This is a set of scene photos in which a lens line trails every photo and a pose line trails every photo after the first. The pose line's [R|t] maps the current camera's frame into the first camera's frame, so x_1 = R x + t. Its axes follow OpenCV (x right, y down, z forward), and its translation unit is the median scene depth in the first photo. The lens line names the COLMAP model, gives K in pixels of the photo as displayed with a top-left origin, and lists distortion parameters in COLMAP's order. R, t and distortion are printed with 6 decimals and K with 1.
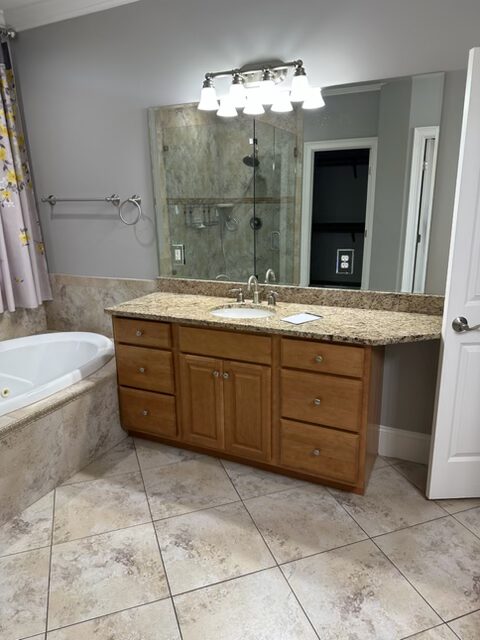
lens RADIAL K [[447.4, 0, 236.5], [0, 447.4, 324.0], [0, 0, 1]] dist [0.034487, -0.045376]
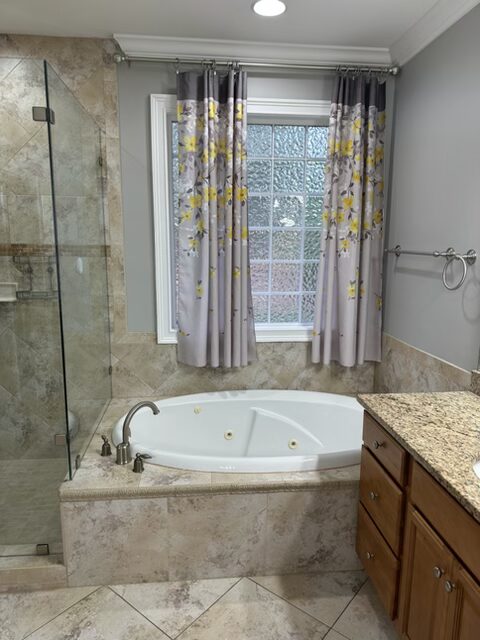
lens RADIAL K [[447.4, 0, 236.5], [0, 447.4, 324.0], [0, 0, 1]] dist [0.034487, -0.045376]
pose [[0.520713, 0.174446, -0.835719, 0.217275], [-0.241172, 0.969087, 0.052017, -0.141815], [0.818959, 0.174466, 0.546688, 0.391437]]
